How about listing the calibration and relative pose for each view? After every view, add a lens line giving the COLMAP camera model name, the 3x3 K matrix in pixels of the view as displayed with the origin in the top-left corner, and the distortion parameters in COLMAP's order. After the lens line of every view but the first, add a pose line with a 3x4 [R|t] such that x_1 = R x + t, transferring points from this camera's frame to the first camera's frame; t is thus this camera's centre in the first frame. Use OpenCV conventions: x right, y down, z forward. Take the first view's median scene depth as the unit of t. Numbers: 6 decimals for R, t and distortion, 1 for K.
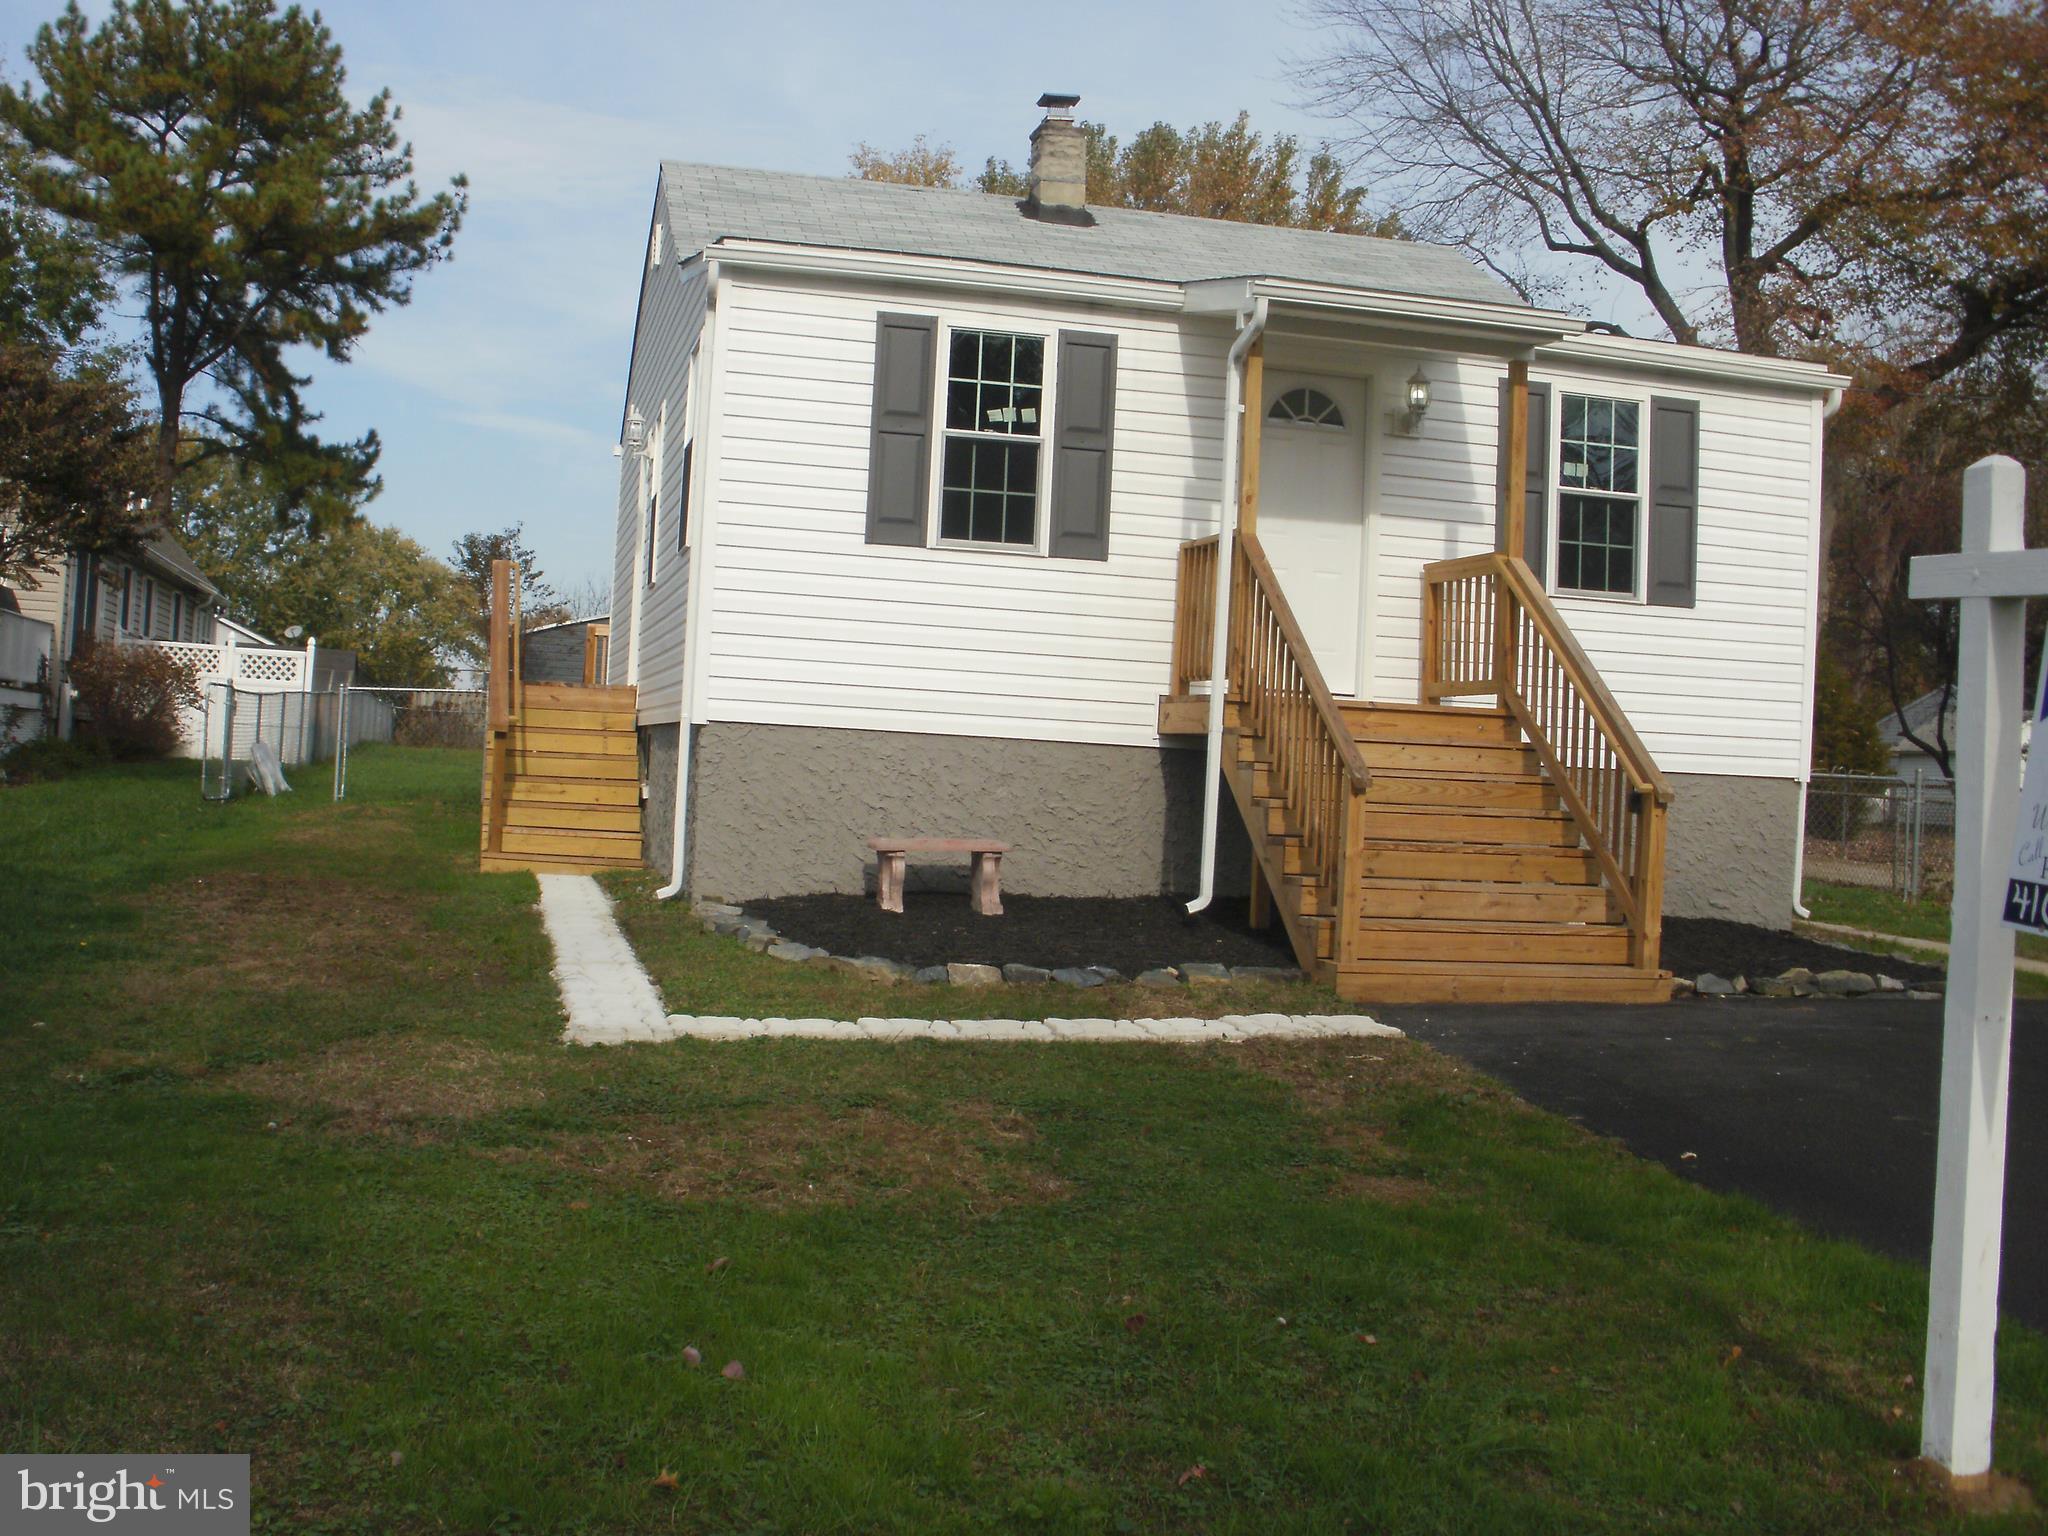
lens RADIAL K [[2414.2, 0, 1024.0], [0, 2414.2, 768.0], [0, 0, 1]] dist [-0.261096, 0.191992]
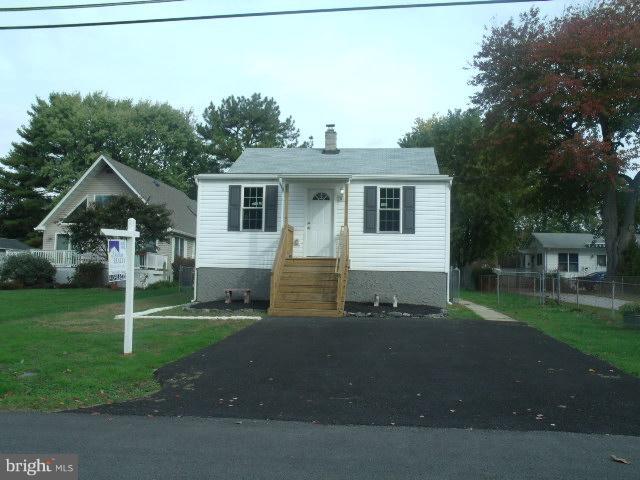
lens RADIAL K [[754.4, 0, 320.0], [0, 754.4, 240.0], [0, 0, 1]] dist [-0.261096, 0.191992]
pose [[0.924250, -0.053314, -0.378047, 0.656288], [0.024274, 0.996404, -0.081174, 0.053277], [0.381016, 0.065848, 0.922221, -0.351302]]
